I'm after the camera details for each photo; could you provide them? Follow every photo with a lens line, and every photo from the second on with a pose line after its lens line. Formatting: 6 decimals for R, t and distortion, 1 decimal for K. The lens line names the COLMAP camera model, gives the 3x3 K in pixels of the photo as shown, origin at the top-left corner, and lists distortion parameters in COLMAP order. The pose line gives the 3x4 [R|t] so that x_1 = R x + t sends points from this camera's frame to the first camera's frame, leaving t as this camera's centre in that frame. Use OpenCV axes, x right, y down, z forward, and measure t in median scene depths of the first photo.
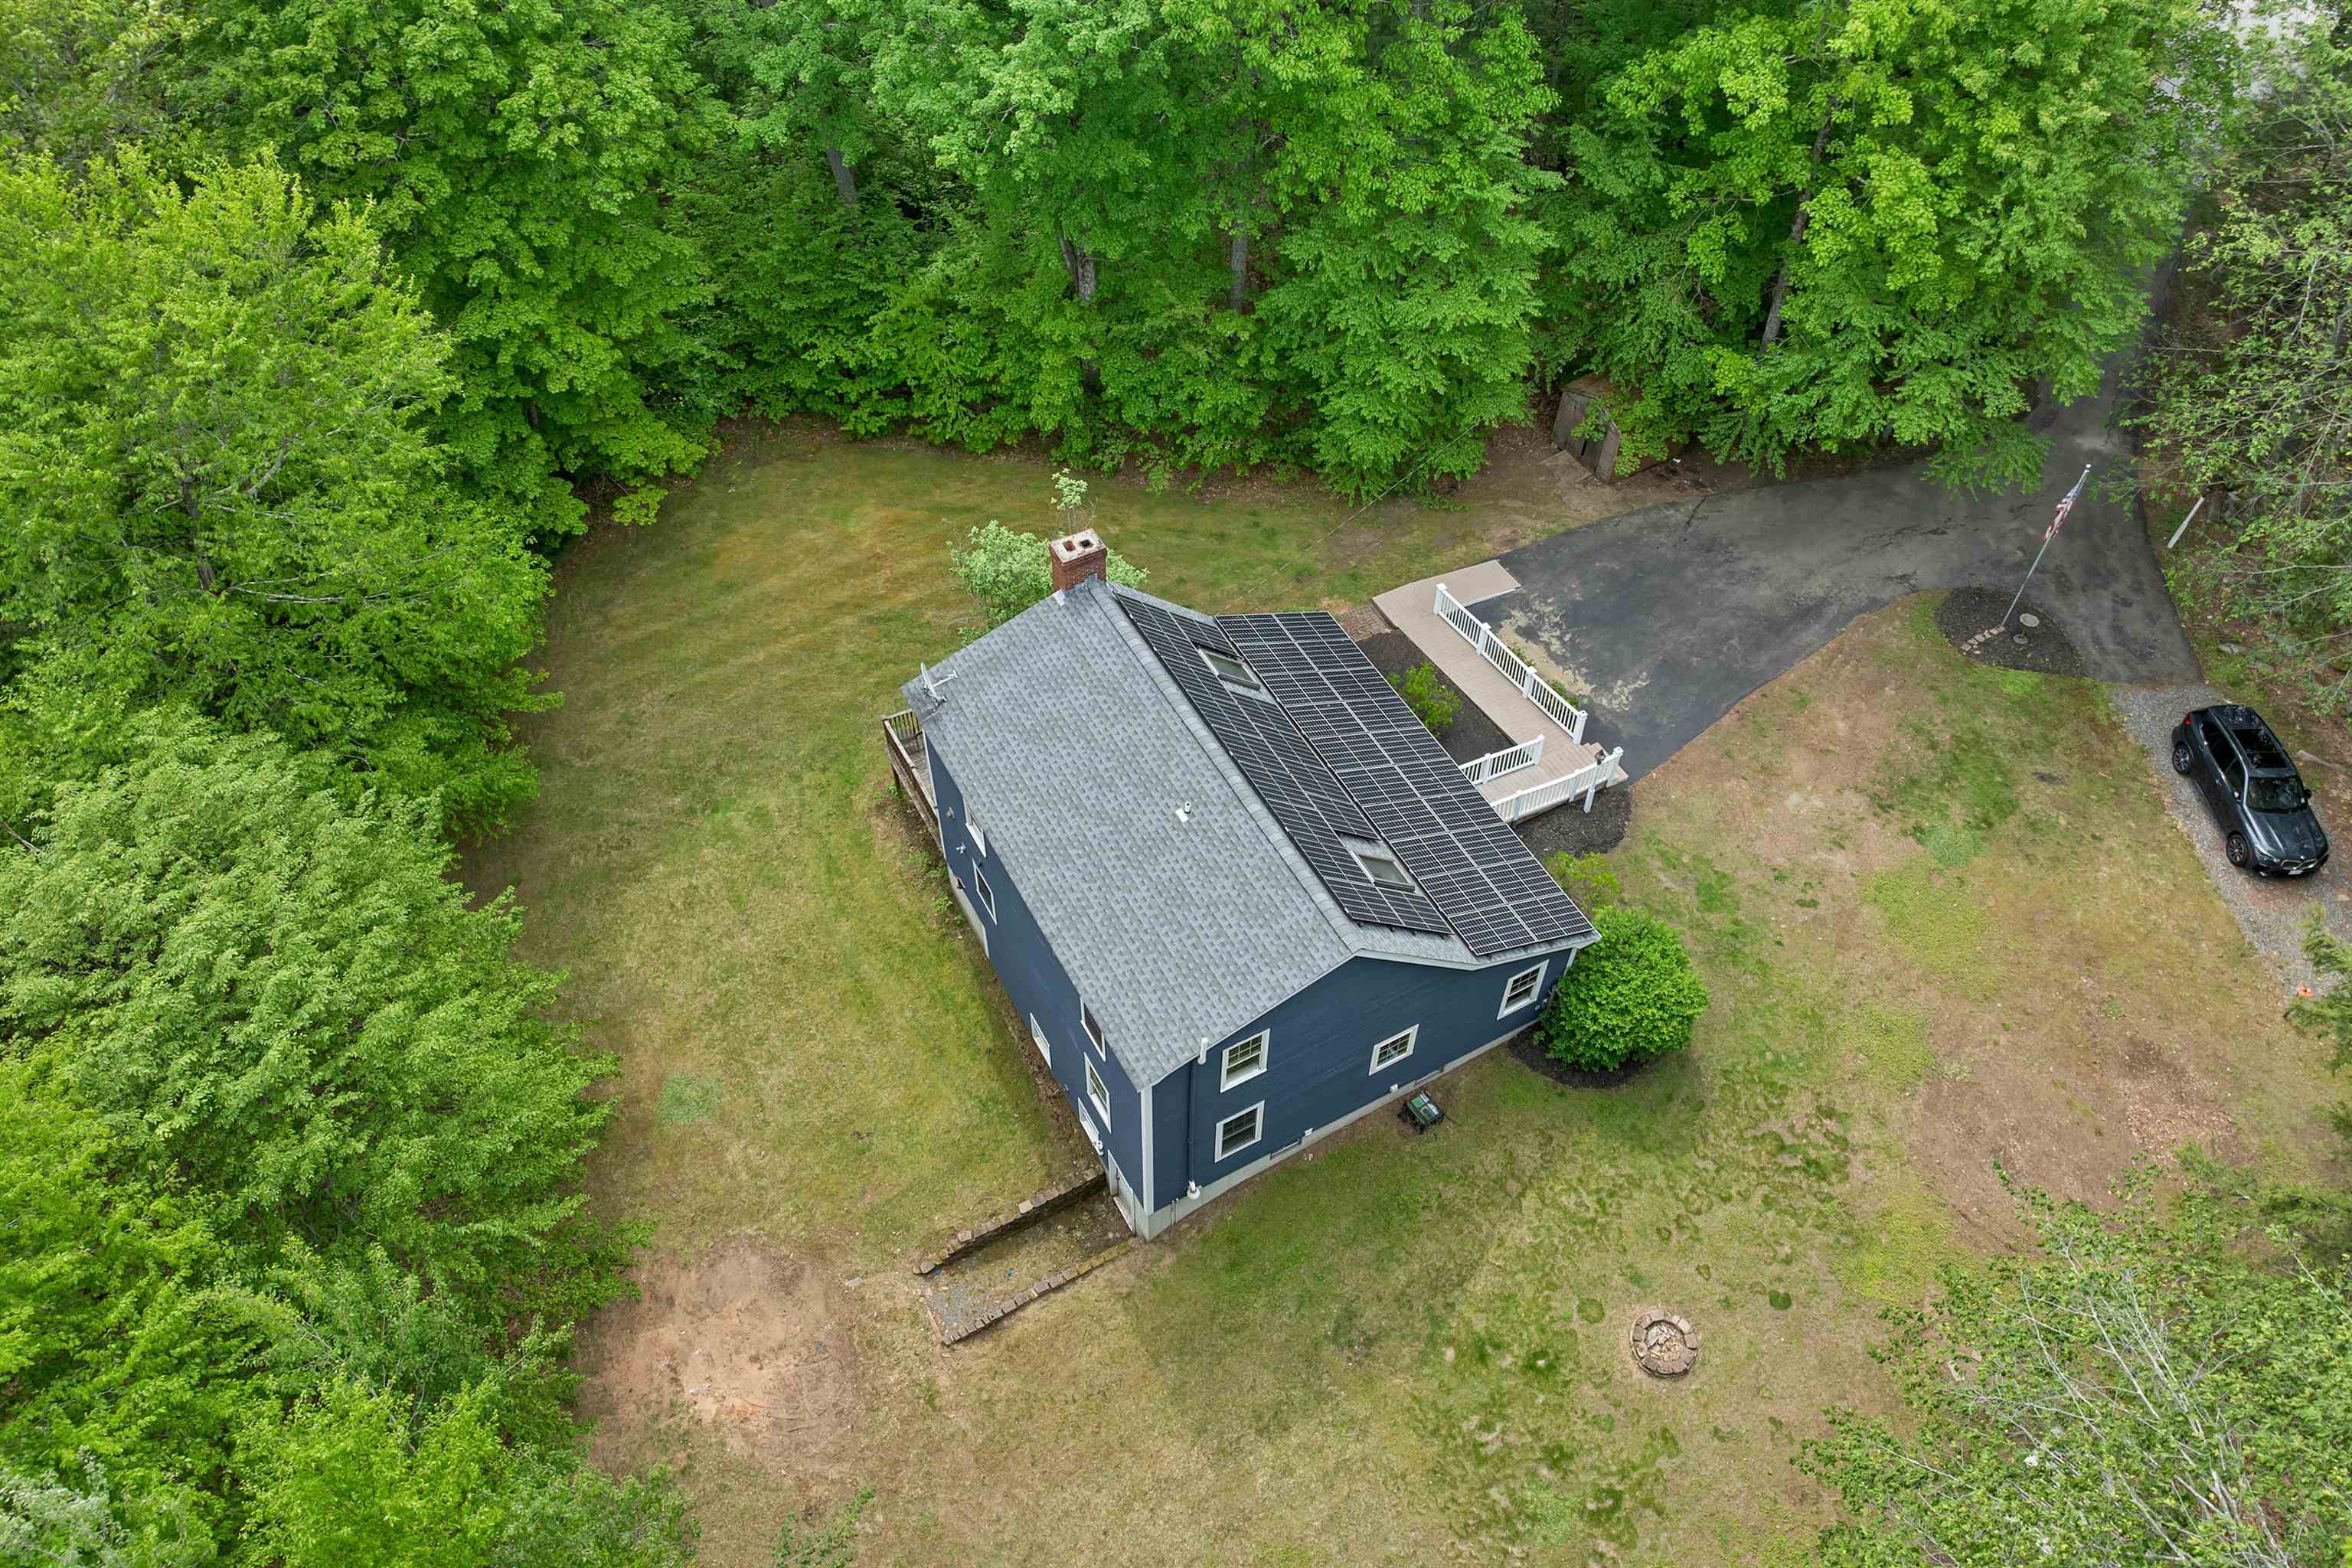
lens RADIAL K [[1685.9, 0, 1178.4], [0, 1685.9, 773.9], [0, 0, 1]] dist [-0.046934, 0.011976]
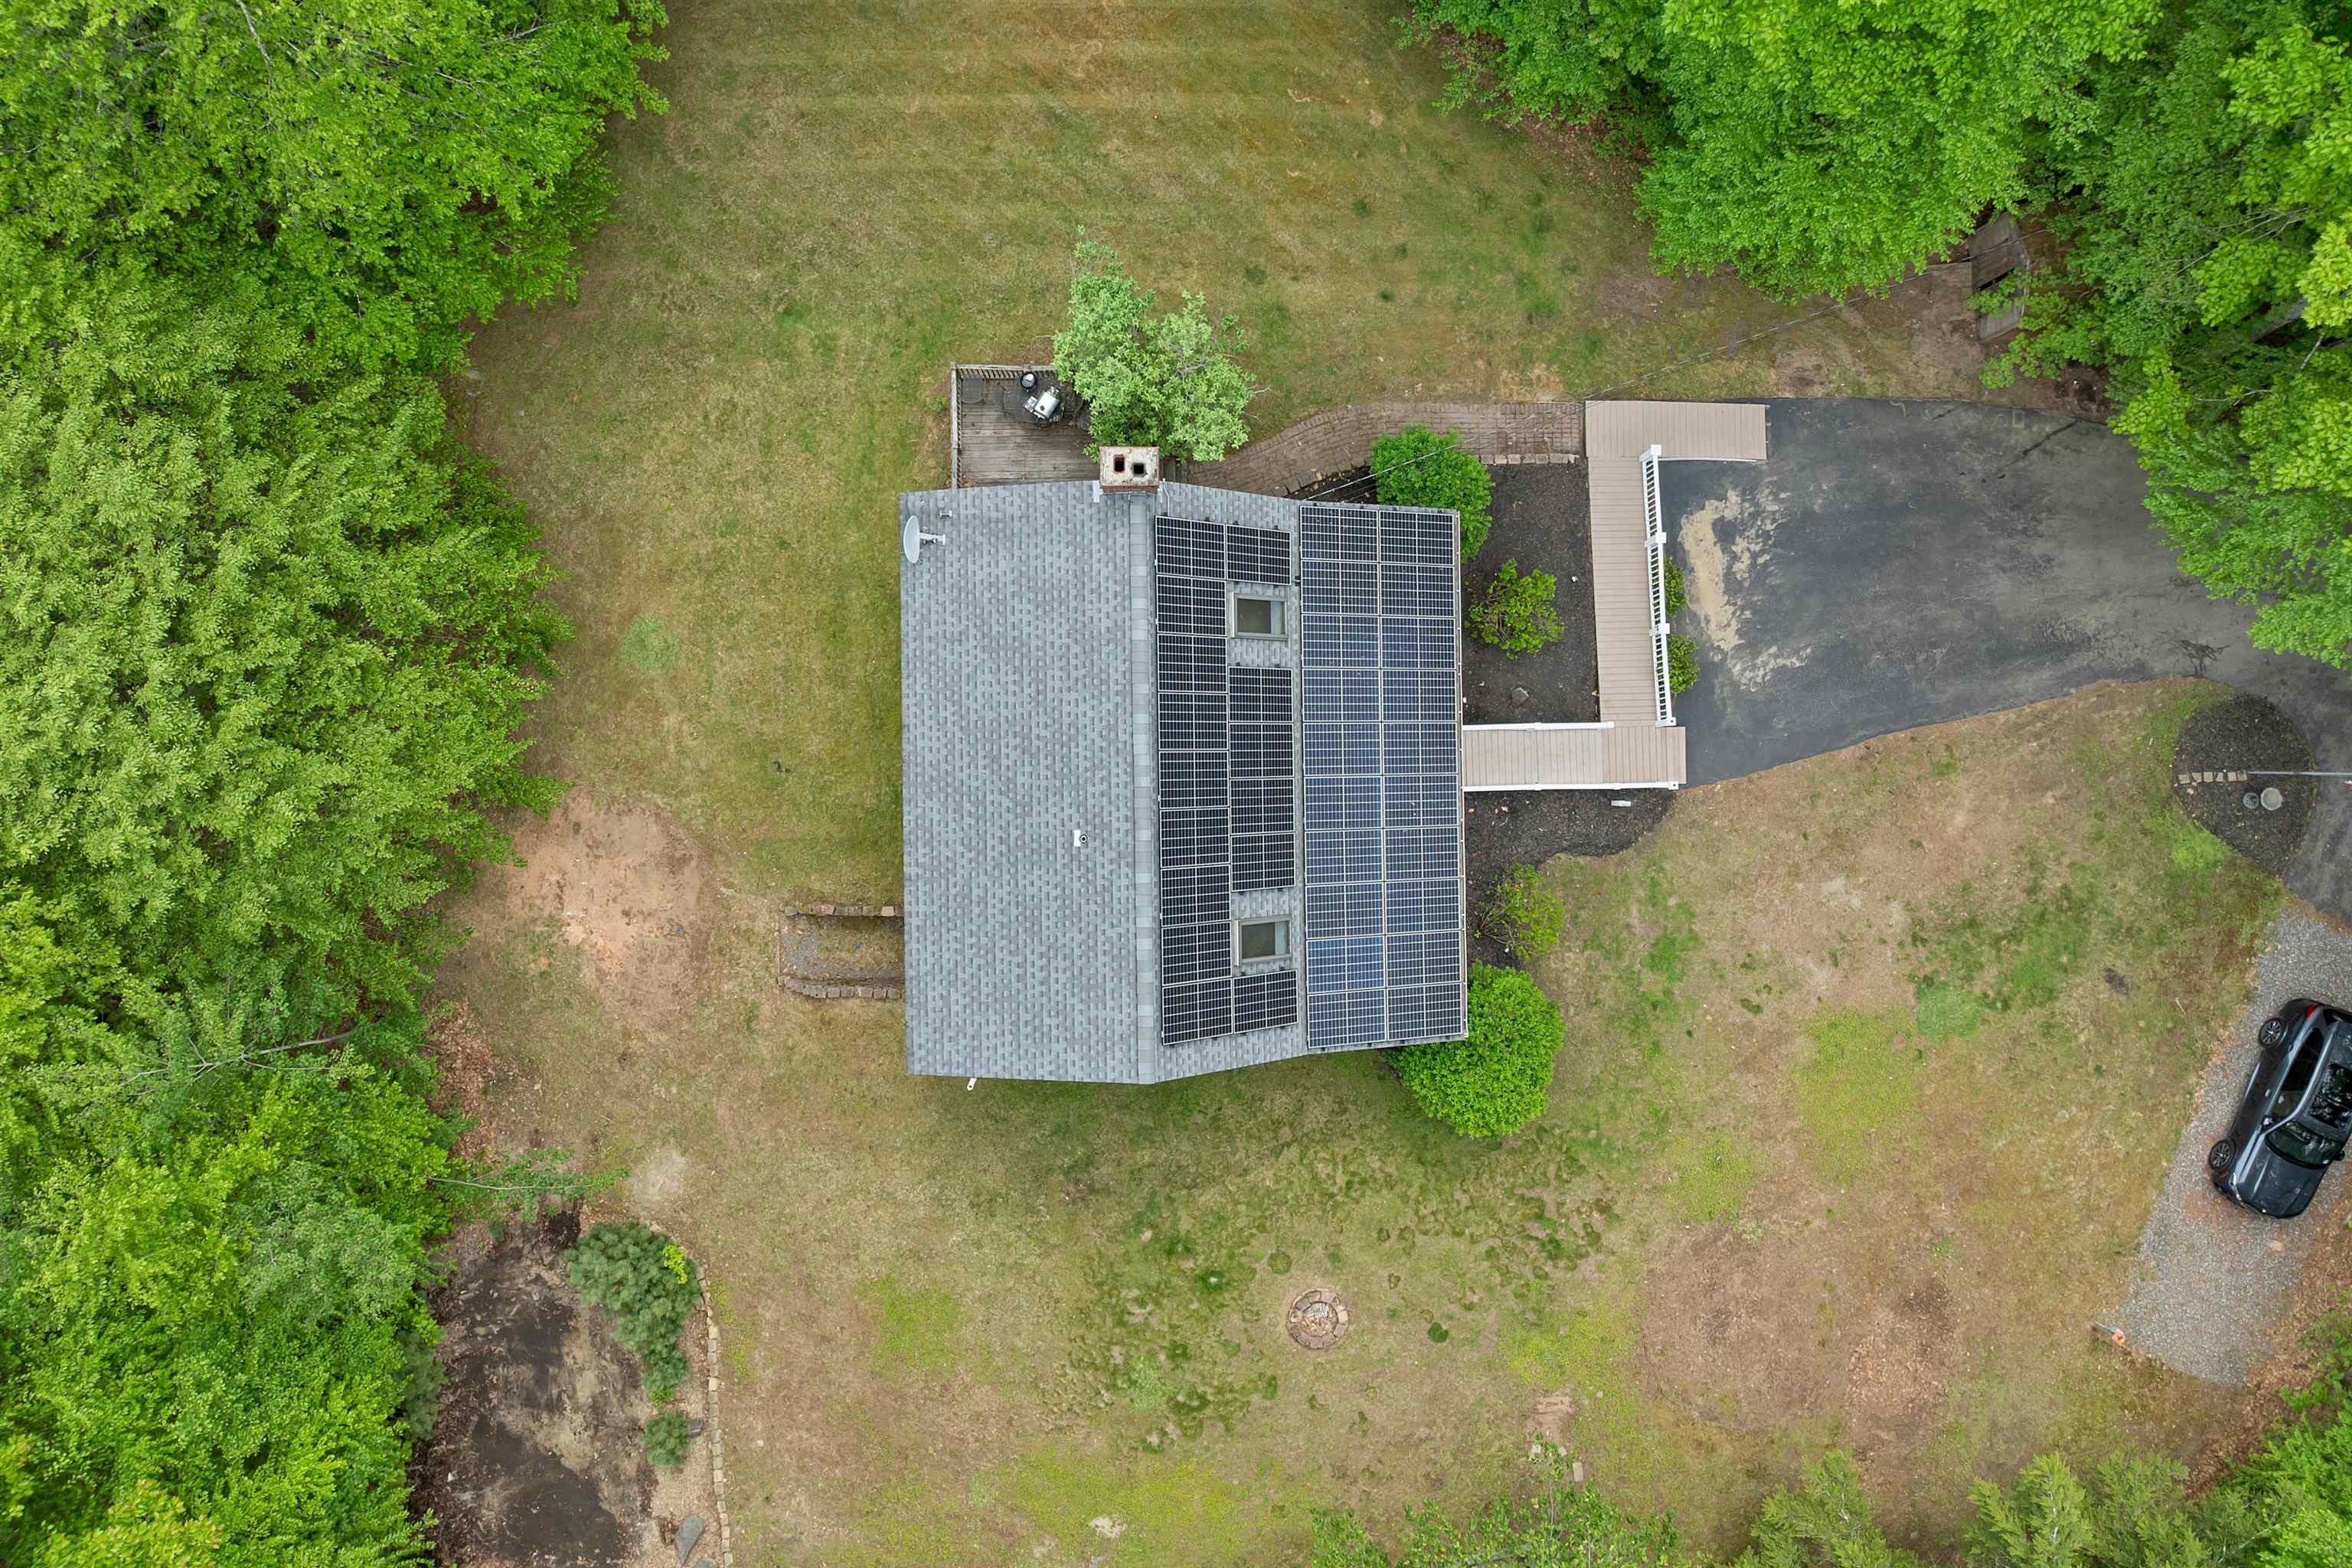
lens RADIAL K [[1685.9, 0, 1174.3], [0, 1685.9, 747.8], [0, 0, 1]] dist [-0.046934, 0.011976]
pose [[0.885094, 0.465353, -0.007406, 0.027320], [-0.359371, 0.693455, 0.624478, -0.505288], [0.295739, -0.550060, 0.781007, 0.250091]]
